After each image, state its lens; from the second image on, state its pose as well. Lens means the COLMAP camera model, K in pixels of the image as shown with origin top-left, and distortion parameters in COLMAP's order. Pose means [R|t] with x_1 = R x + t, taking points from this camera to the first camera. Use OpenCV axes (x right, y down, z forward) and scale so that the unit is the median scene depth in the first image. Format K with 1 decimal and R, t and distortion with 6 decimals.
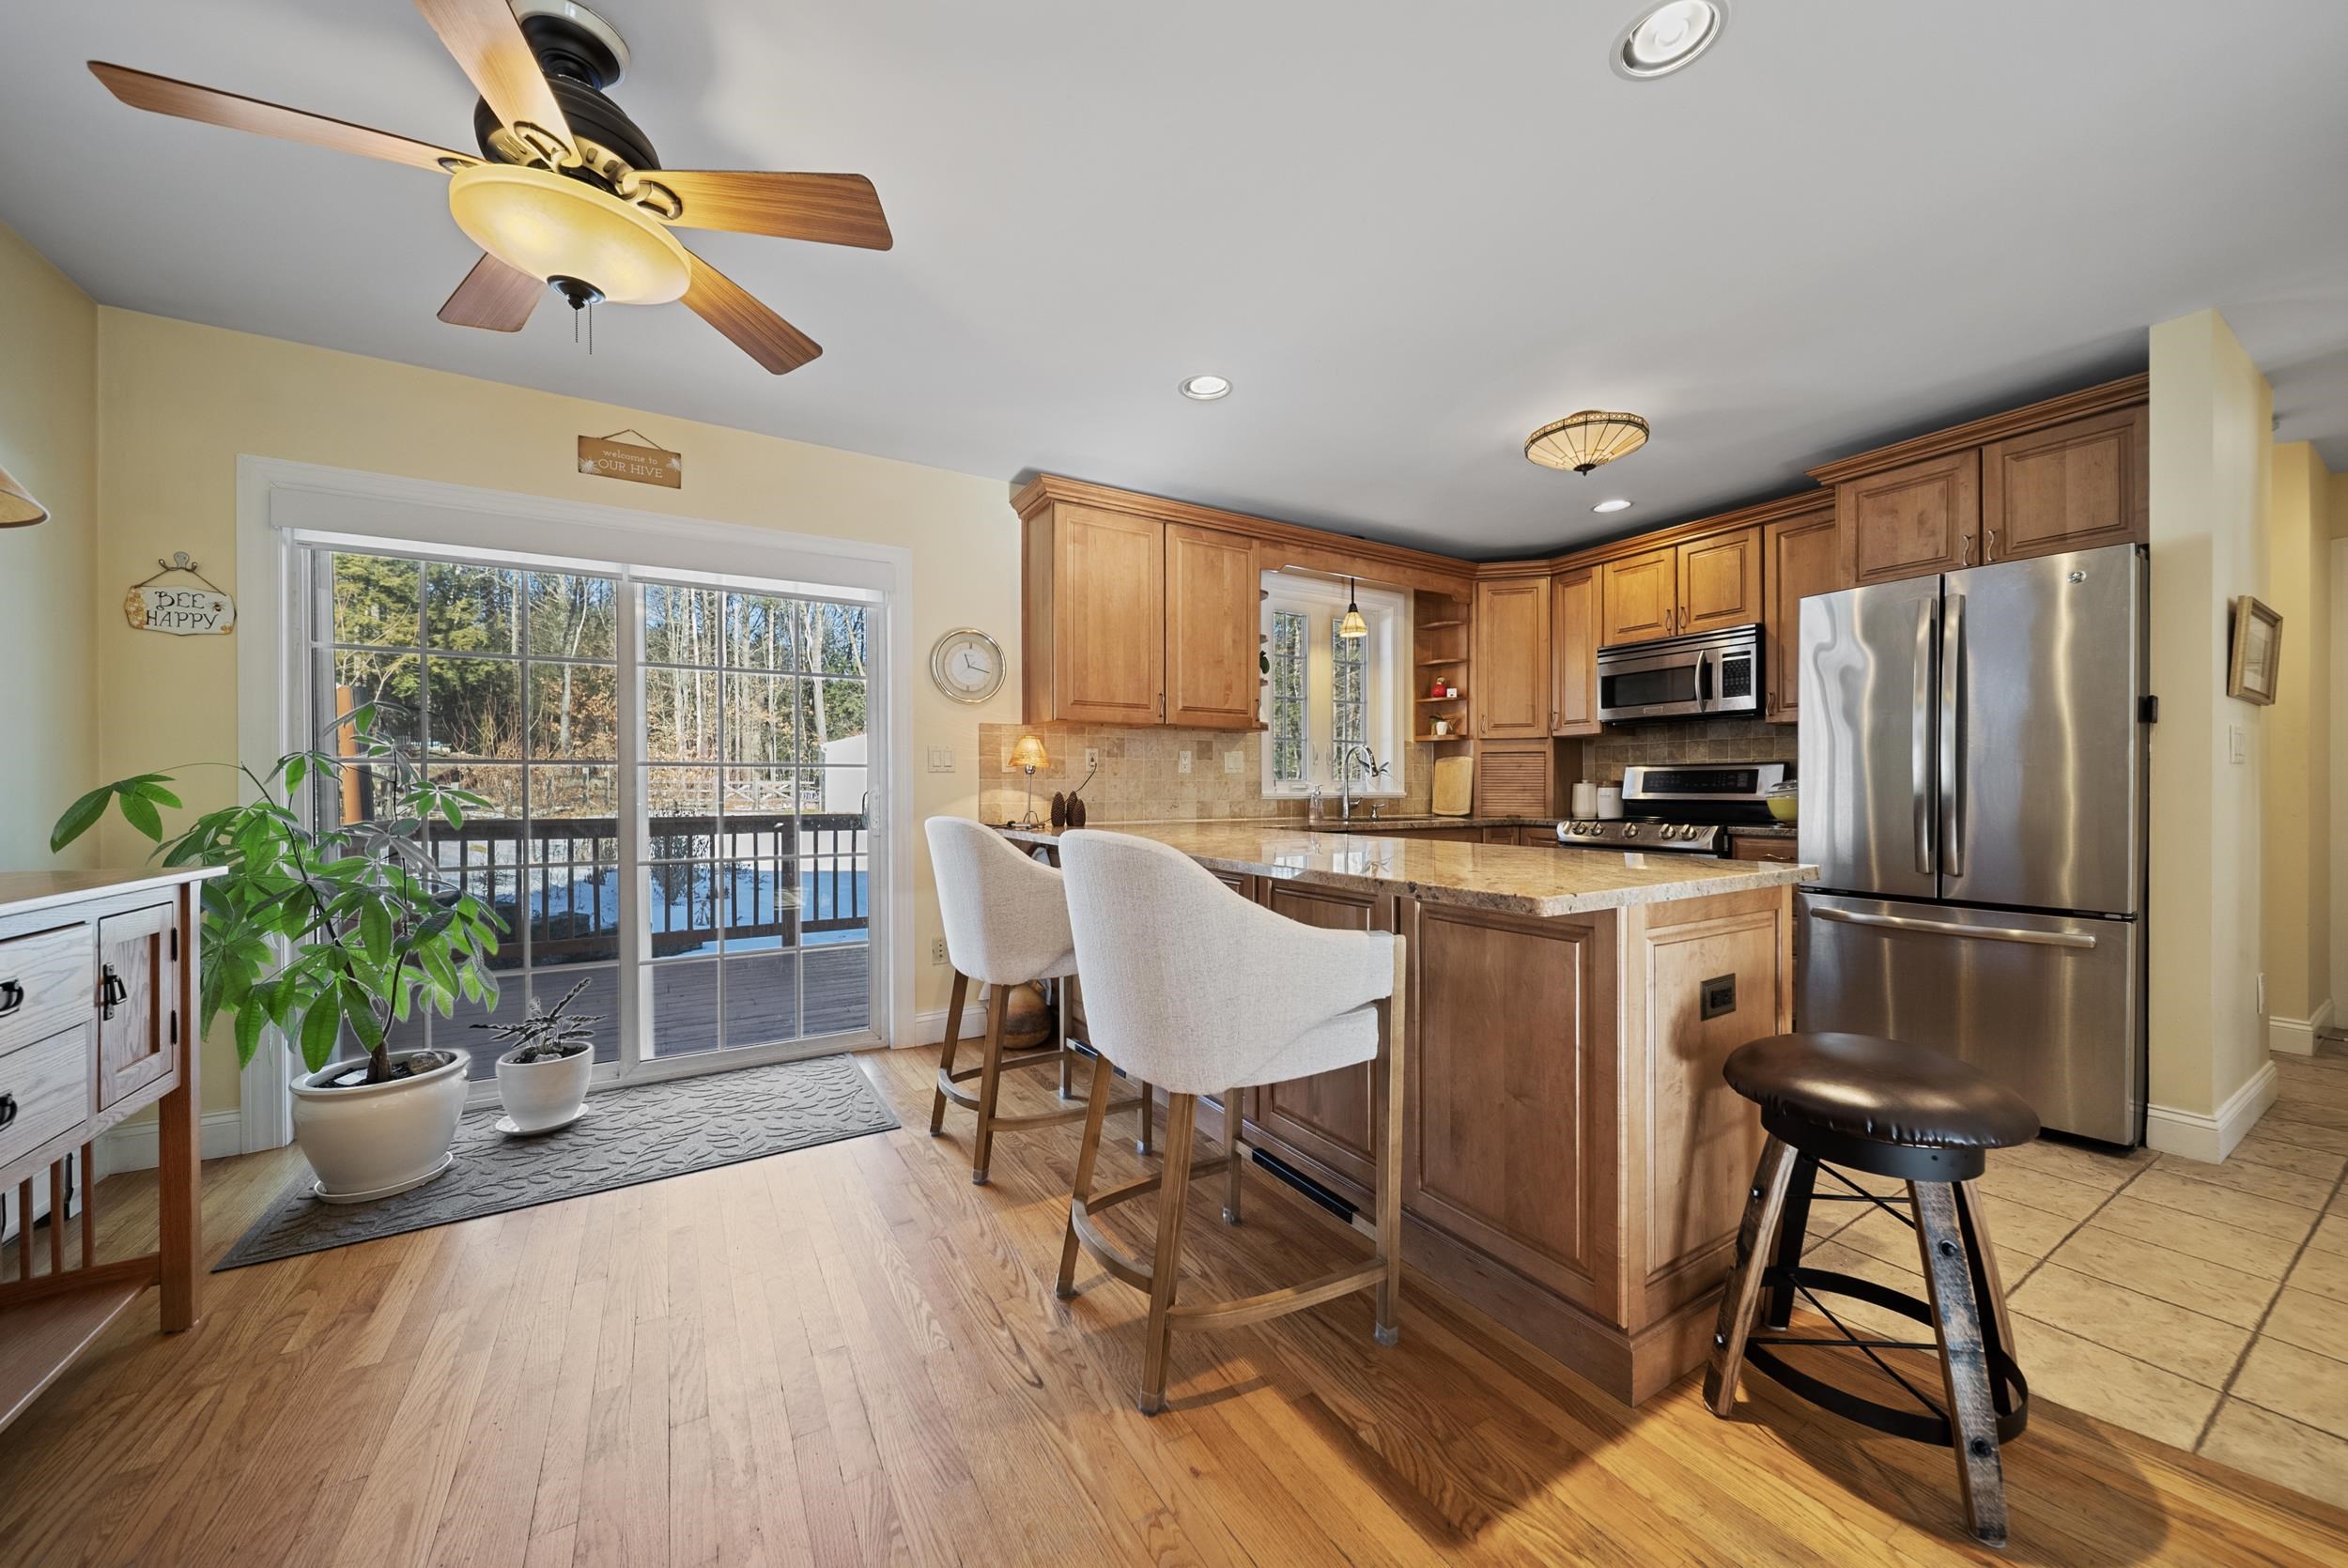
lens RADIAL K [[827.6, 0, 1167.7], [0, 827.6, 788.7], [0, 0, 1]] dist [-0.000690, -0.000092]
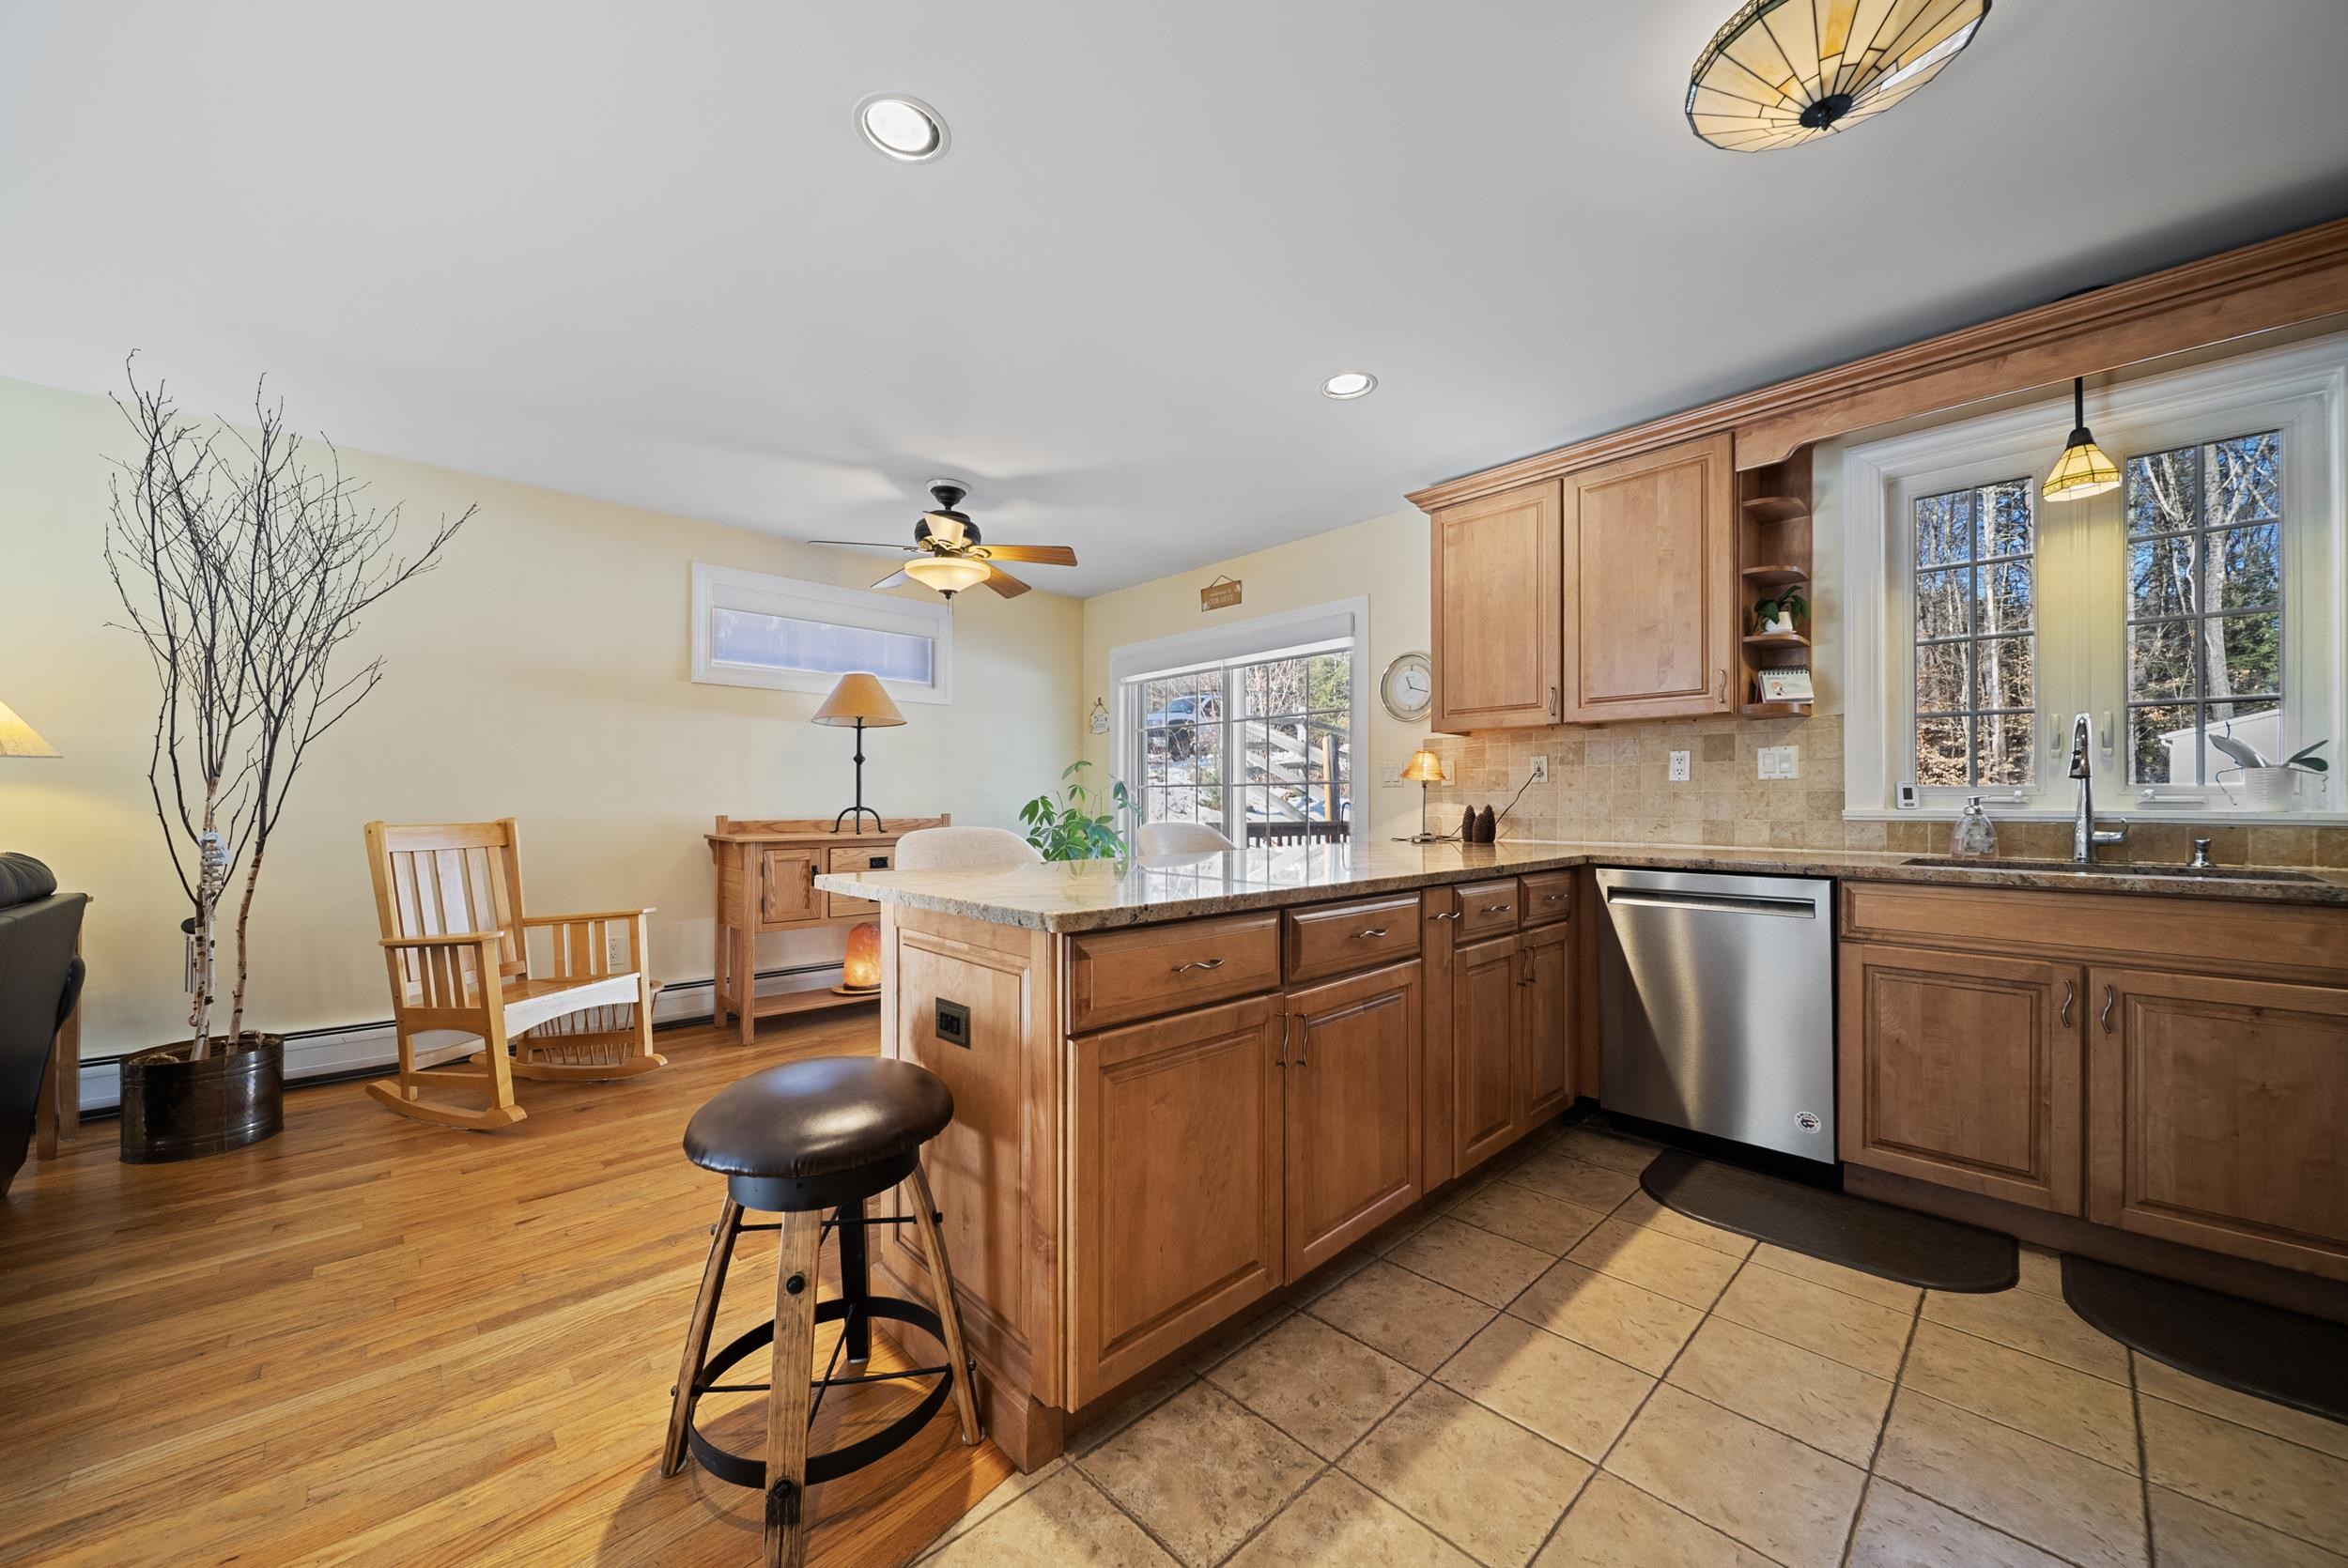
lens RADIAL K [[841.1, 0, 1170.2], [0, 841.1, 793.9], [0, 0, 1]] dist [-0.001942, -0.000198]
pose [[0.222129, -0.008392, -0.974981, 0.708672], [-0.001773, 0.999958, -0.009011, -0.000310], [0.975016, 0.003731, 0.222105, 0.432584]]
